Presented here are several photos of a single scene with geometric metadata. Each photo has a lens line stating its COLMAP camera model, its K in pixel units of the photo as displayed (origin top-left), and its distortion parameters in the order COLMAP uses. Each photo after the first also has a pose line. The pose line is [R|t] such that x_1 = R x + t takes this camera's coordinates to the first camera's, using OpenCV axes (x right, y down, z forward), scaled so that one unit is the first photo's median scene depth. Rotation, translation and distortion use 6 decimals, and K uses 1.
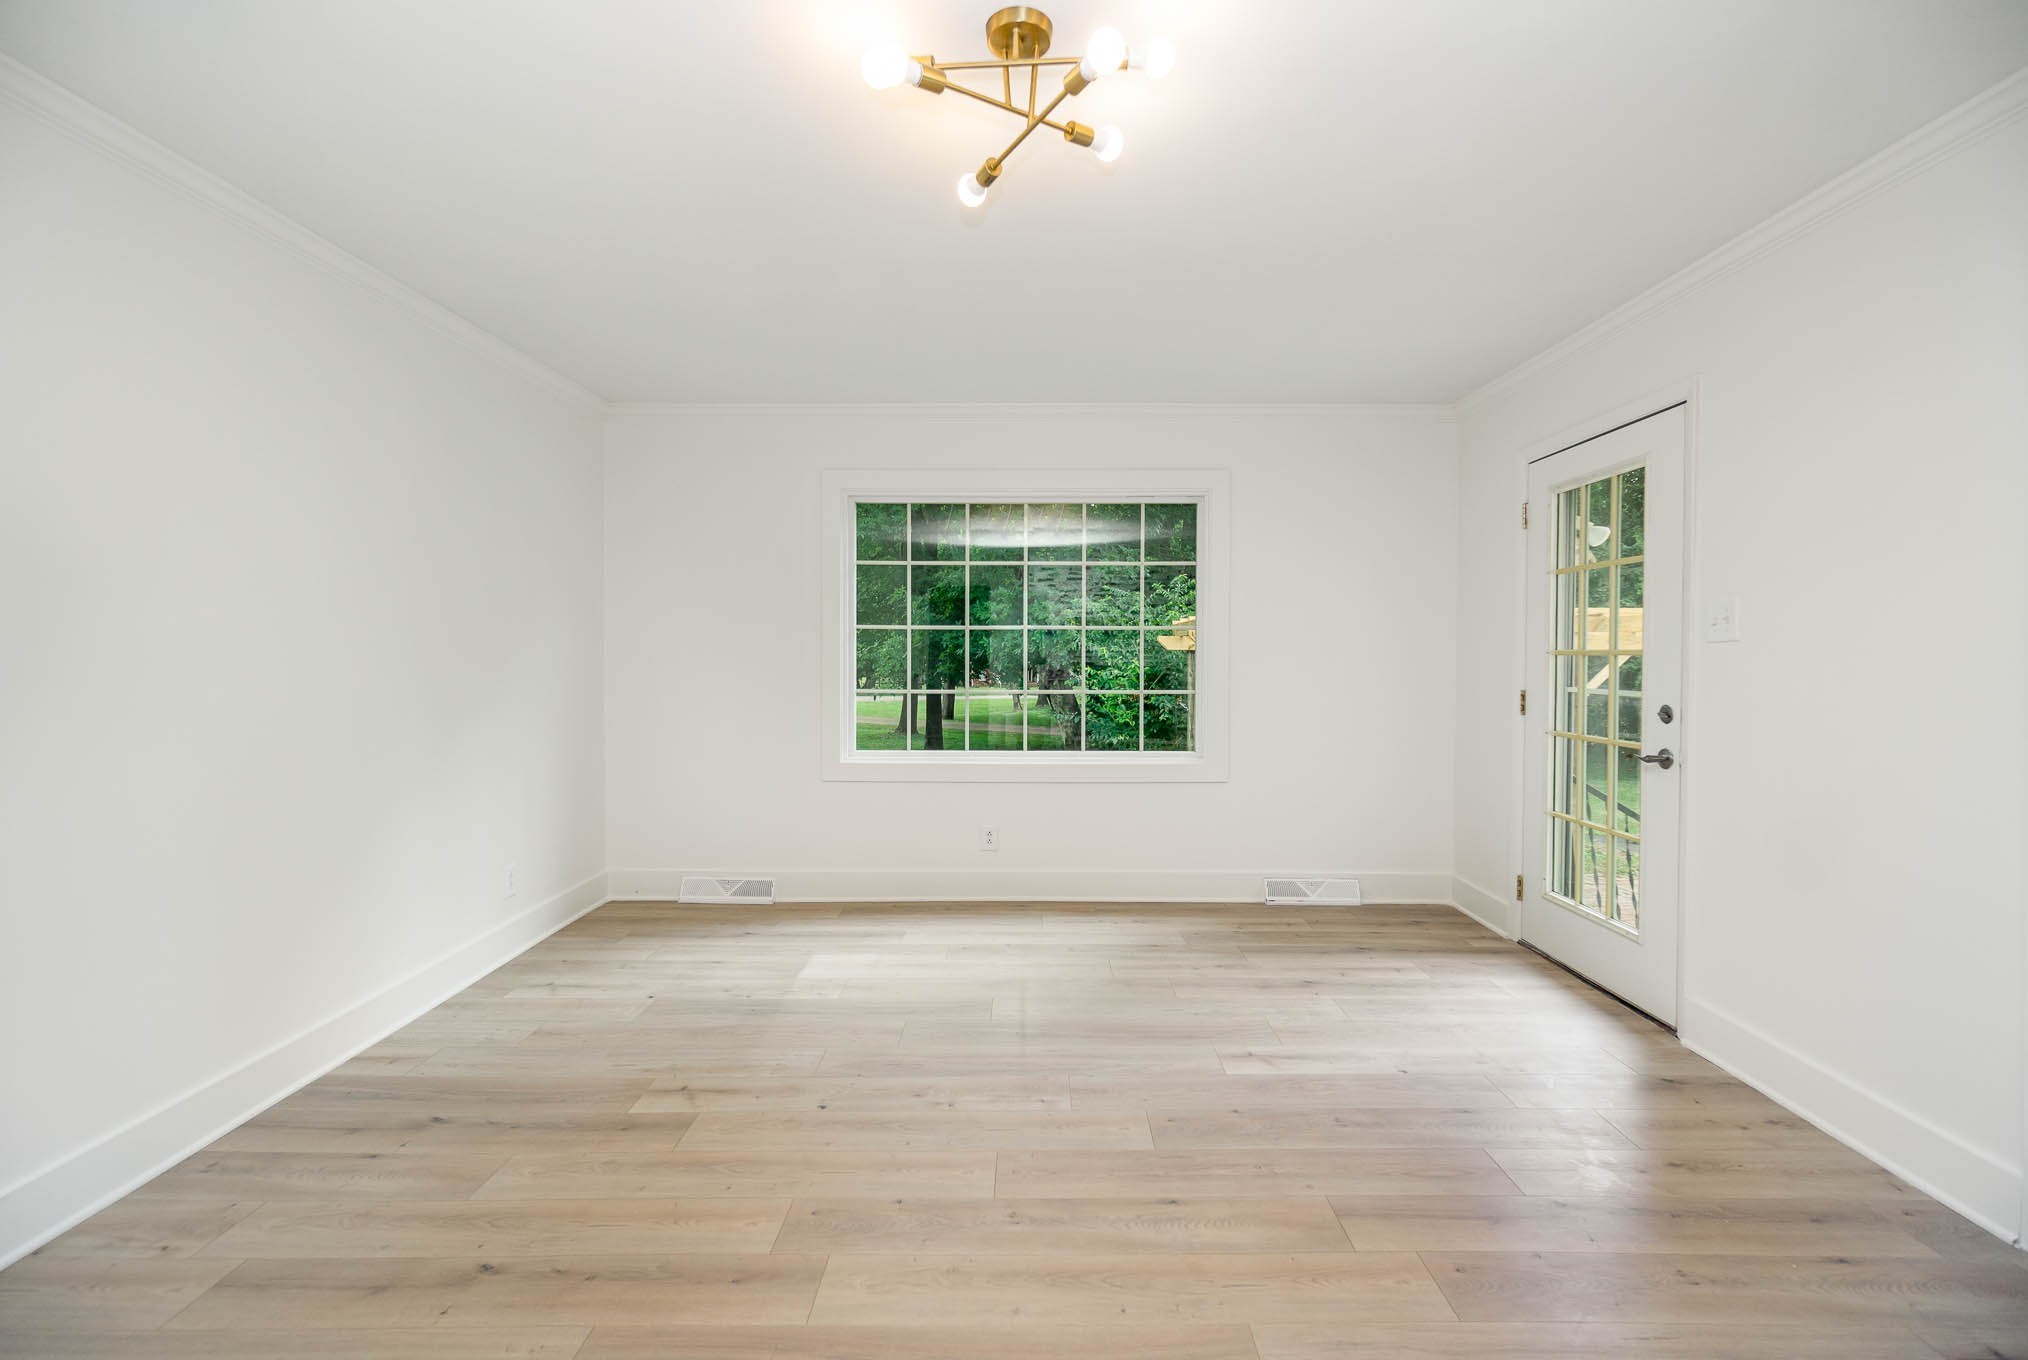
lens RADIAL K [[871.9, 0, 1019.1], [0, 871.9, 667.7], [0, 0, 1]] dist [-0.000072, 0.000119]
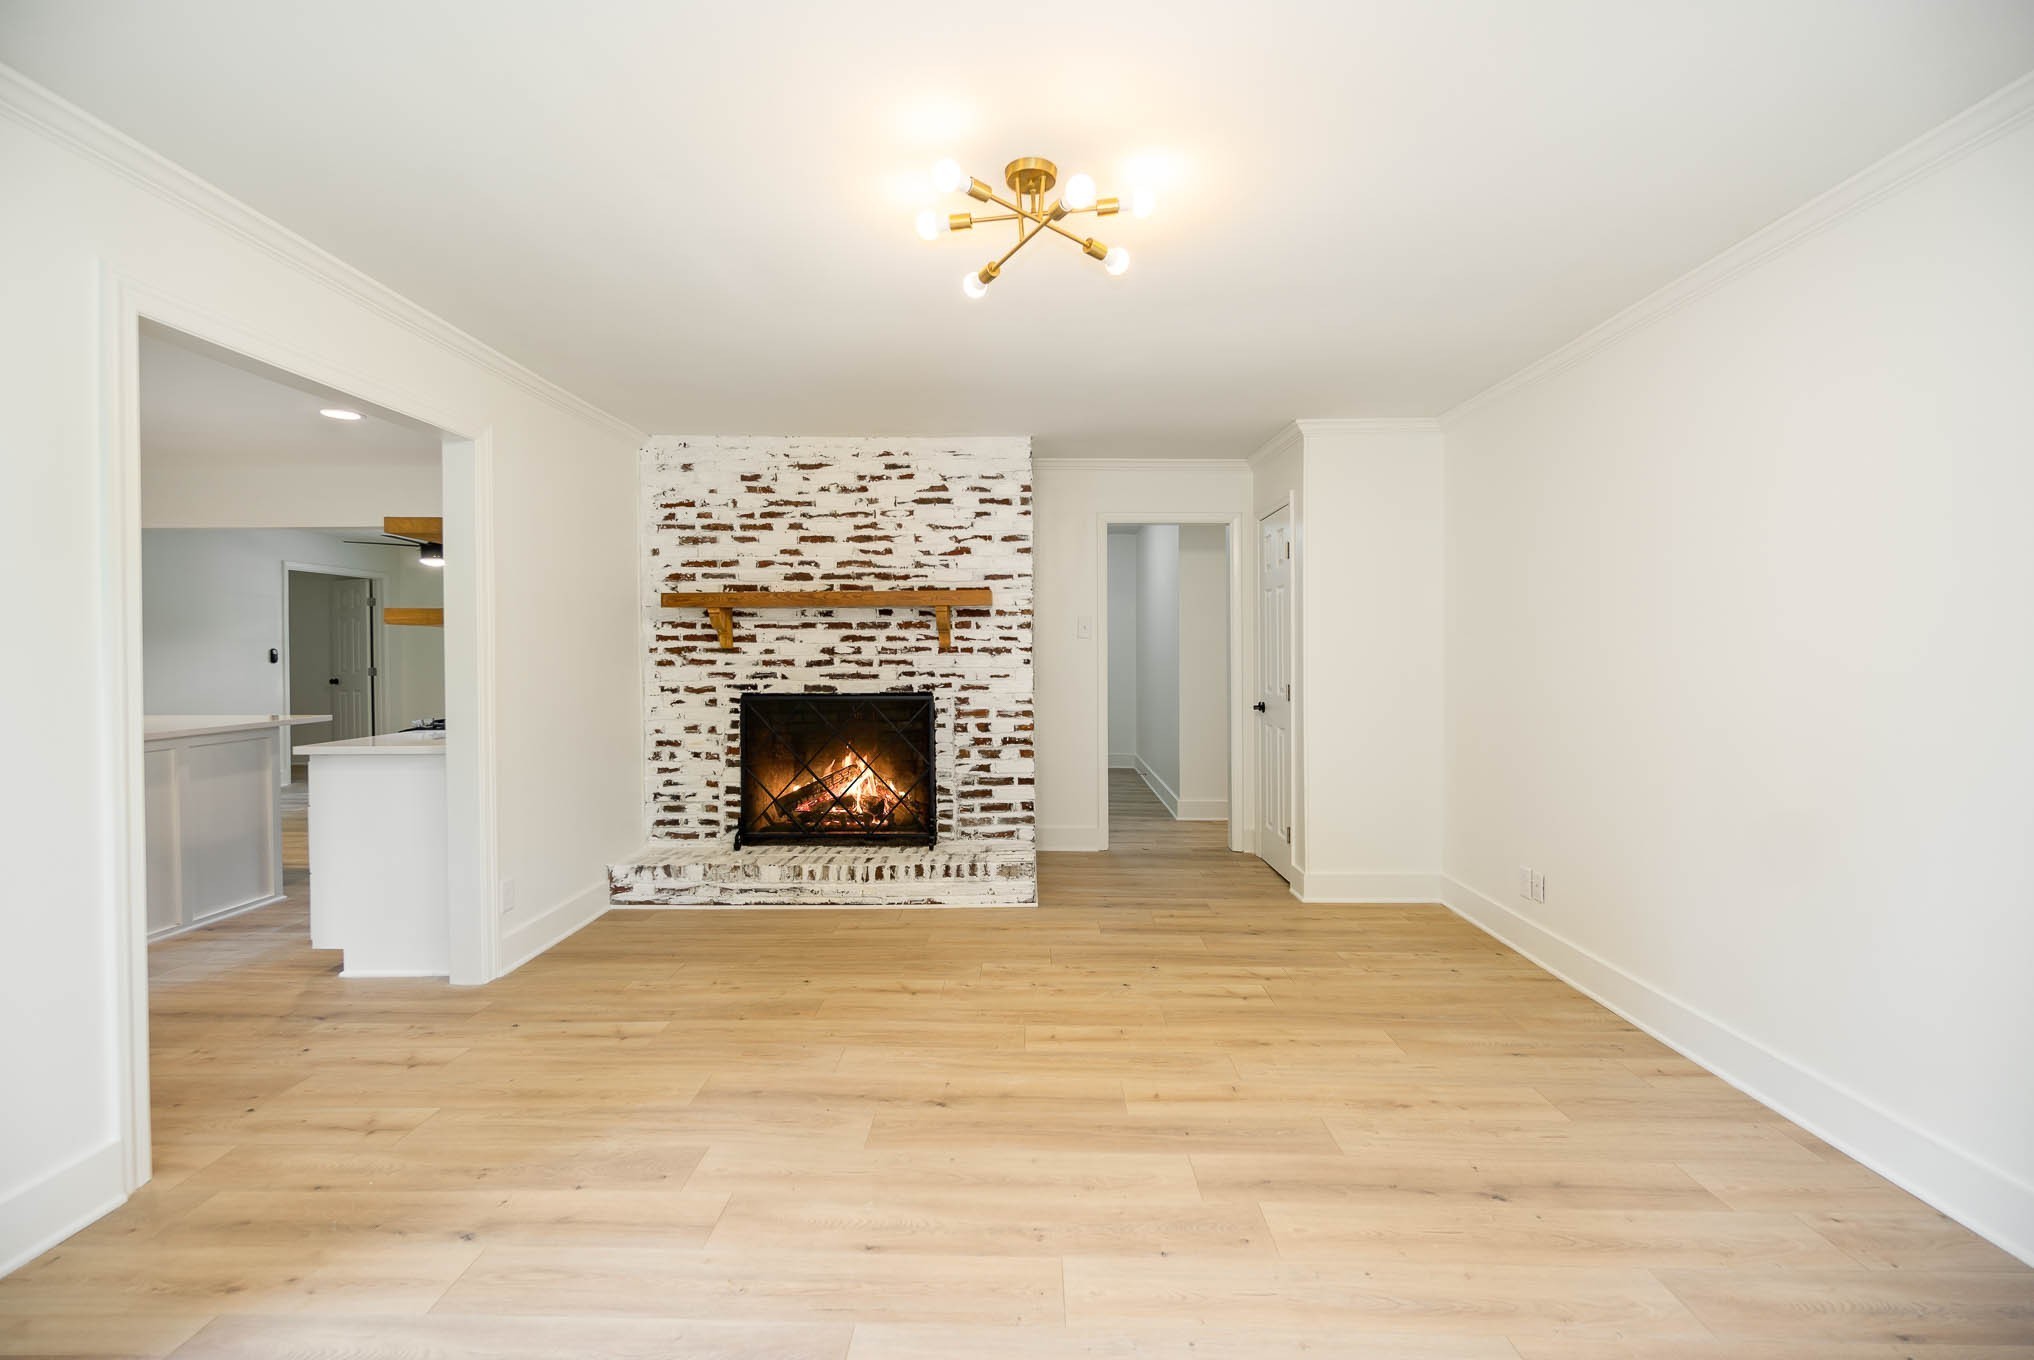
lens RADIAL K [[874.5, 0, 1017.7], [0, 874.5, 667.6], [0, 0, 1]] dist [-0.000072, 0.000119]
pose [[-0.999999, -0.001370, 0.000805, 0.018223], [-0.001338, 0.999284, 0.037799, -0.045436], [-0.000857, 0.037798, -0.999285, 1.970990]]
